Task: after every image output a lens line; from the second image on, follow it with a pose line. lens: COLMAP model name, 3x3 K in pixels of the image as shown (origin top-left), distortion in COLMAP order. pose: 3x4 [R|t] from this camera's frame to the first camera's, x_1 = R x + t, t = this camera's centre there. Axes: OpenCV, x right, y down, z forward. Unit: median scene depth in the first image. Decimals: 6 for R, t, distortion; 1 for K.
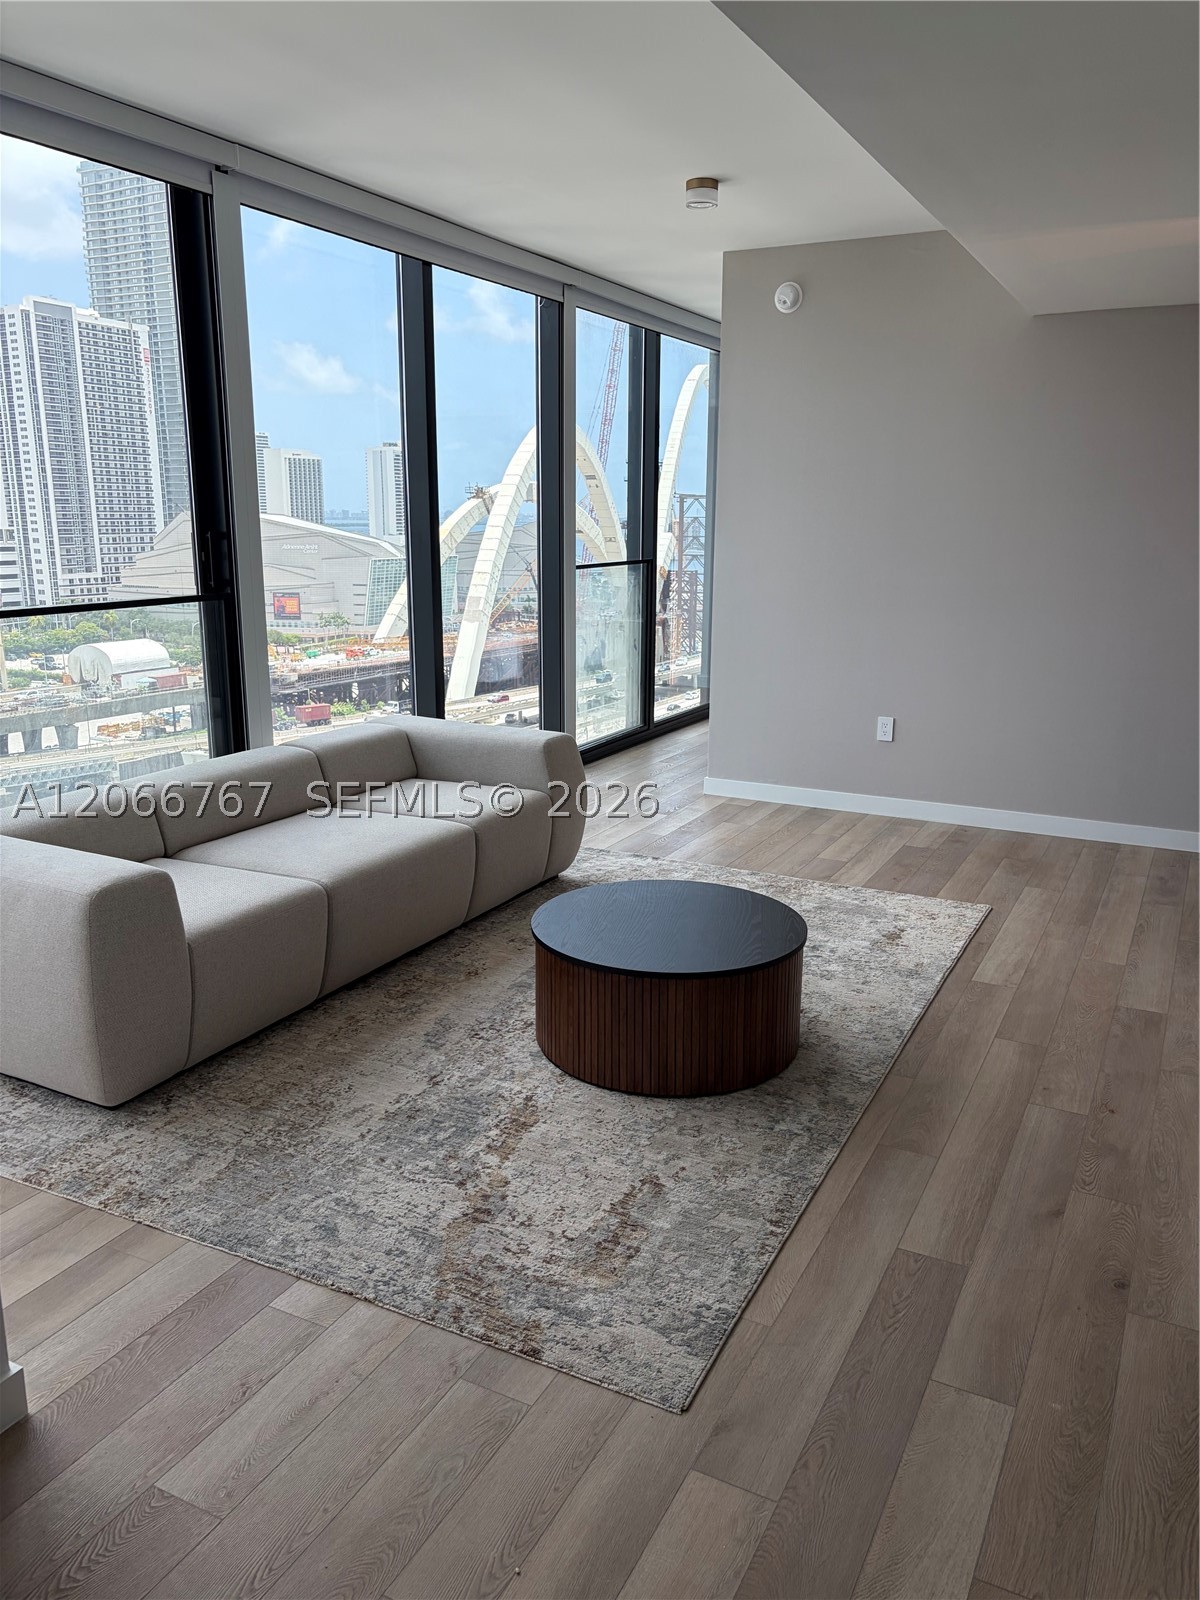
lens RADIAL K [[1205.0, 0, 597.2], [0, 1205.0, 802.8], [0, 0, 1]] dist [0.035734, -0.037667]
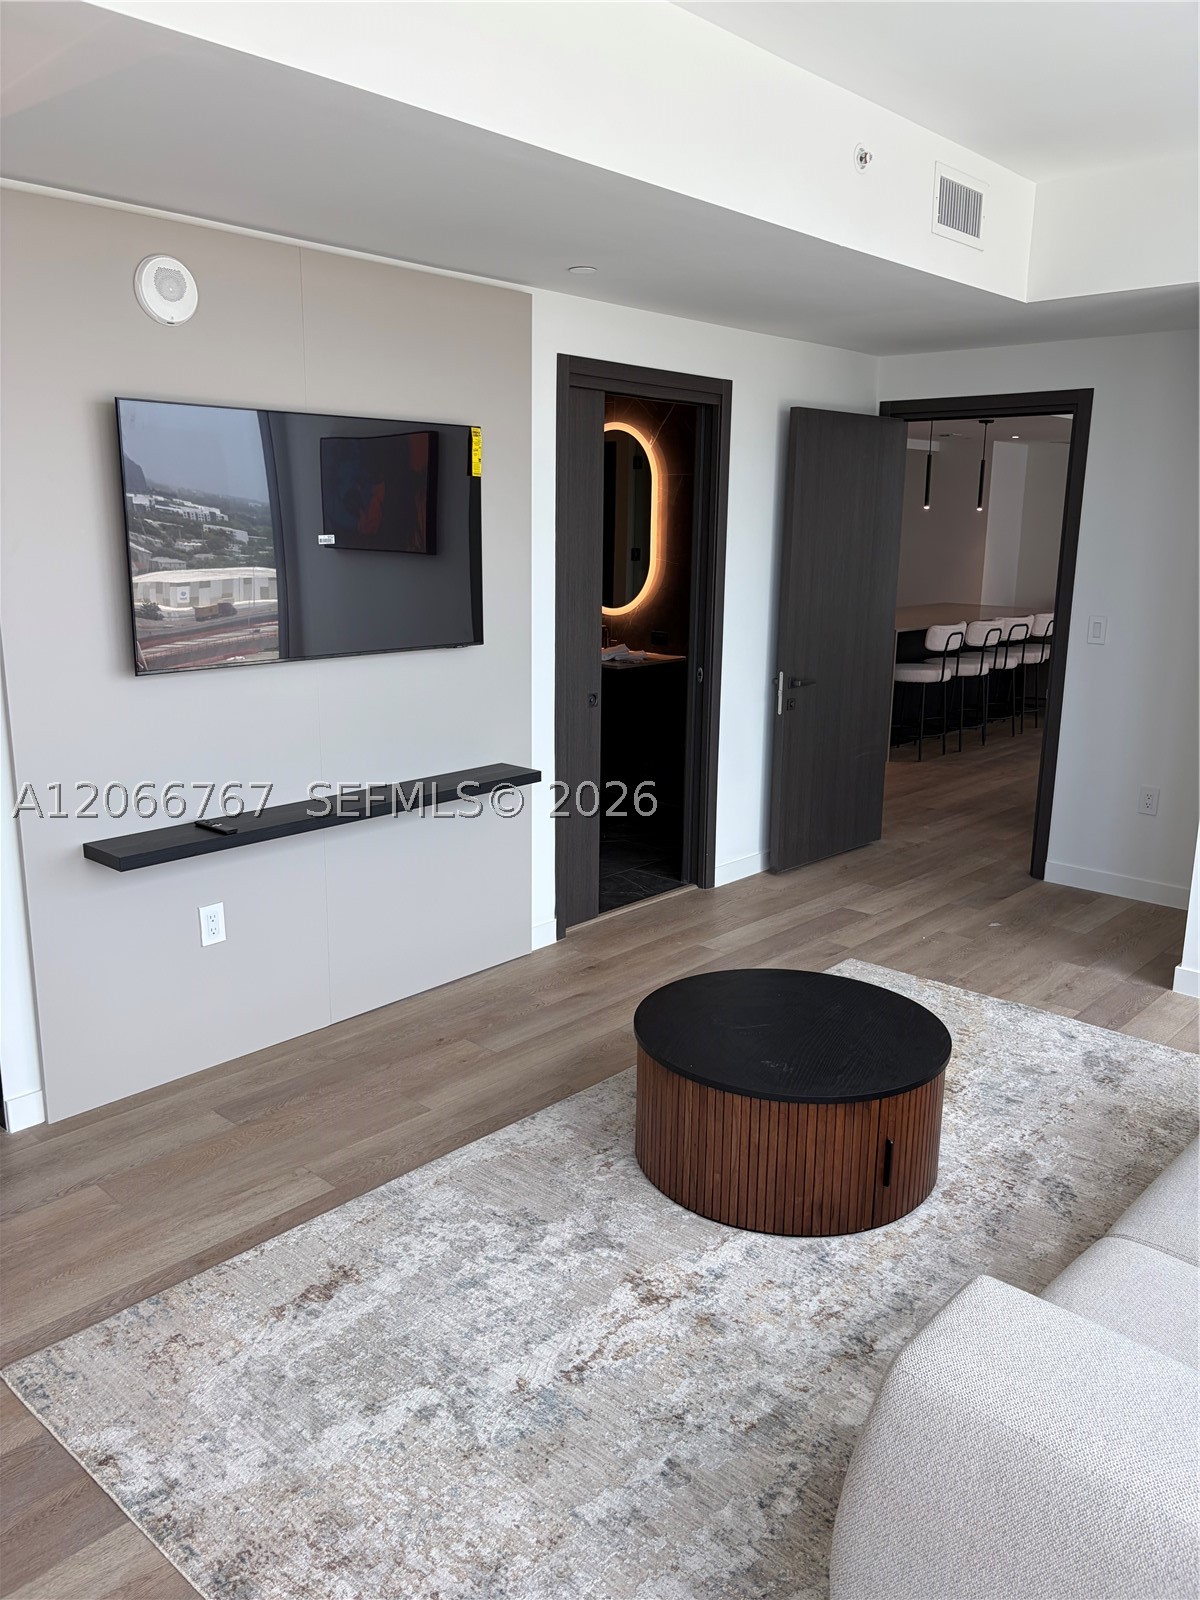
lens RADIAL K [[1205.0, 0, 615.9], [0, 1205.0, 798.2], [0, 0, 1]] dist [0.035734, -0.037667]
pose [[-0.965839, -0.073741, 0.248430, -0.023341], [0.045254, 0.895935, 0.441874, -0.405469], [-0.255162, 0.438021, -0.861992, 1.567843]]
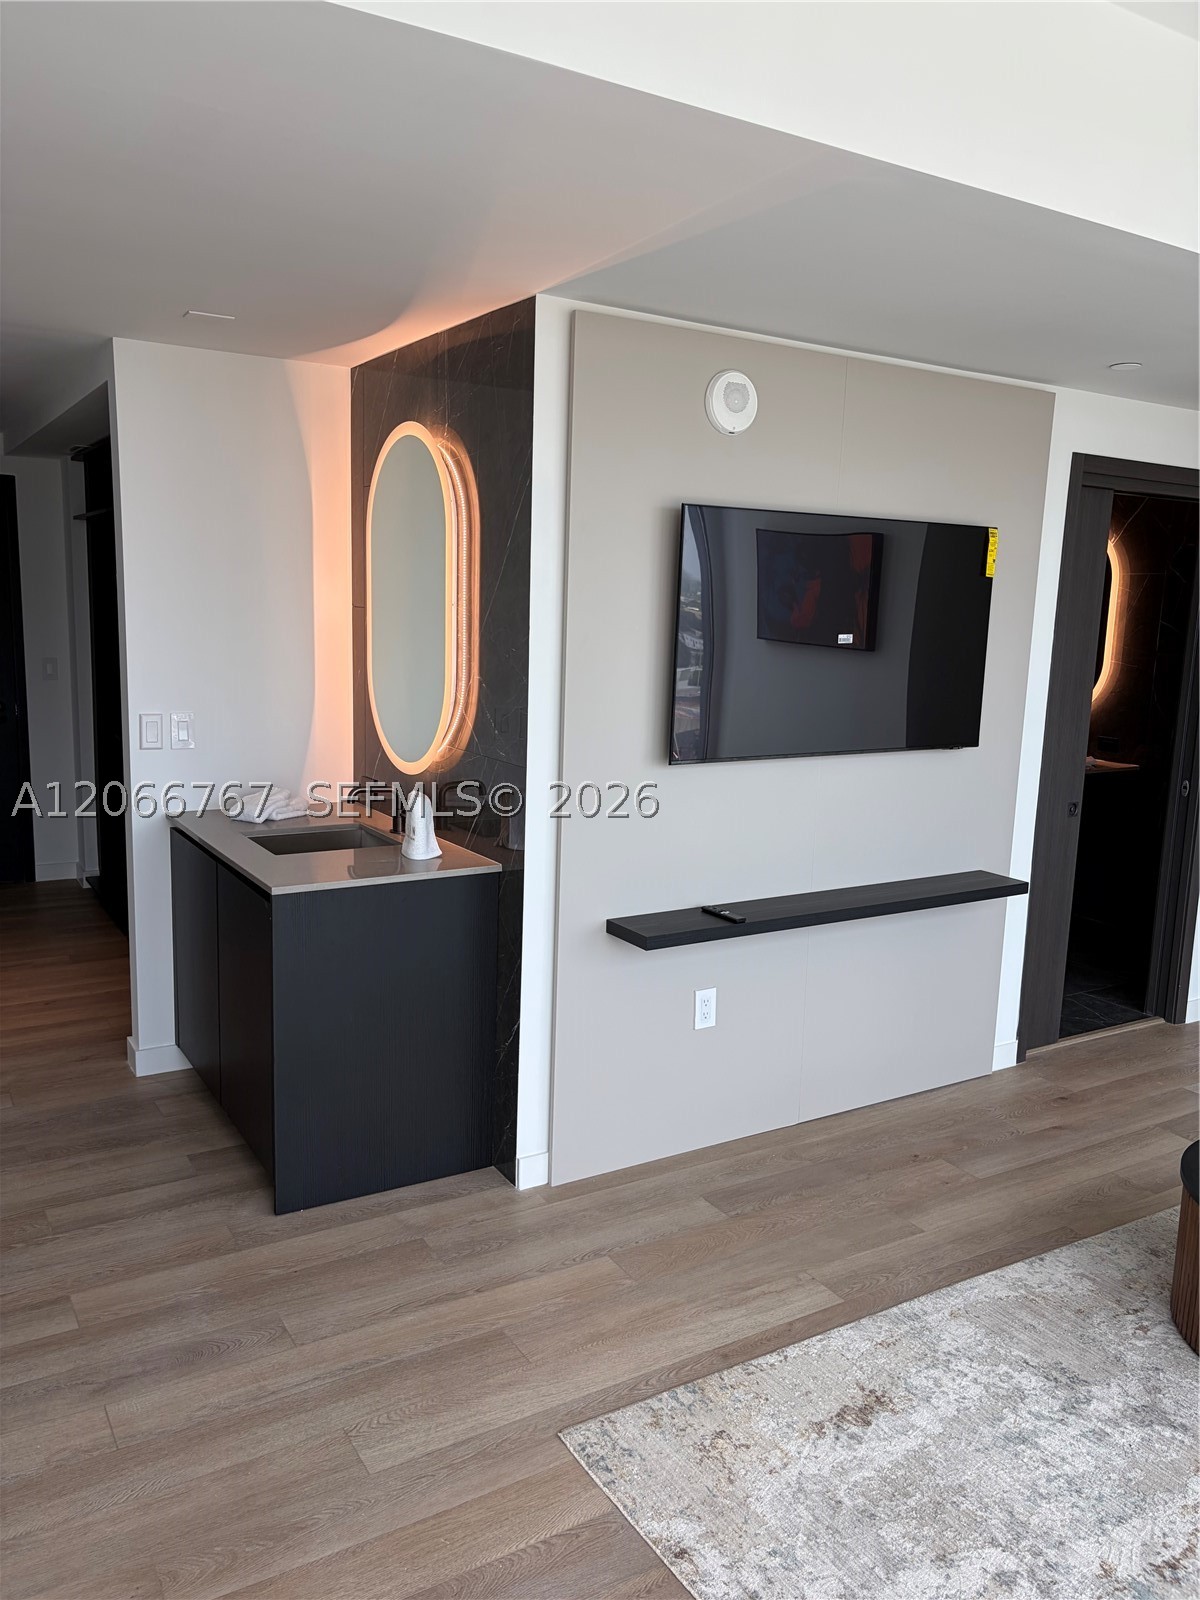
lens RADIAL K [[1205.0, 0, 598.0], [0, 1205.0, 803.8], [0, 0, 1]] dist [0.035734, -0.037667]
pose [[-0.851532, -0.111980, 0.512205, 0.105452], [0.091710, 0.930052, 0.355797, -0.413820], [-0.516220, 0.349947, -0.781699, 1.611298]]
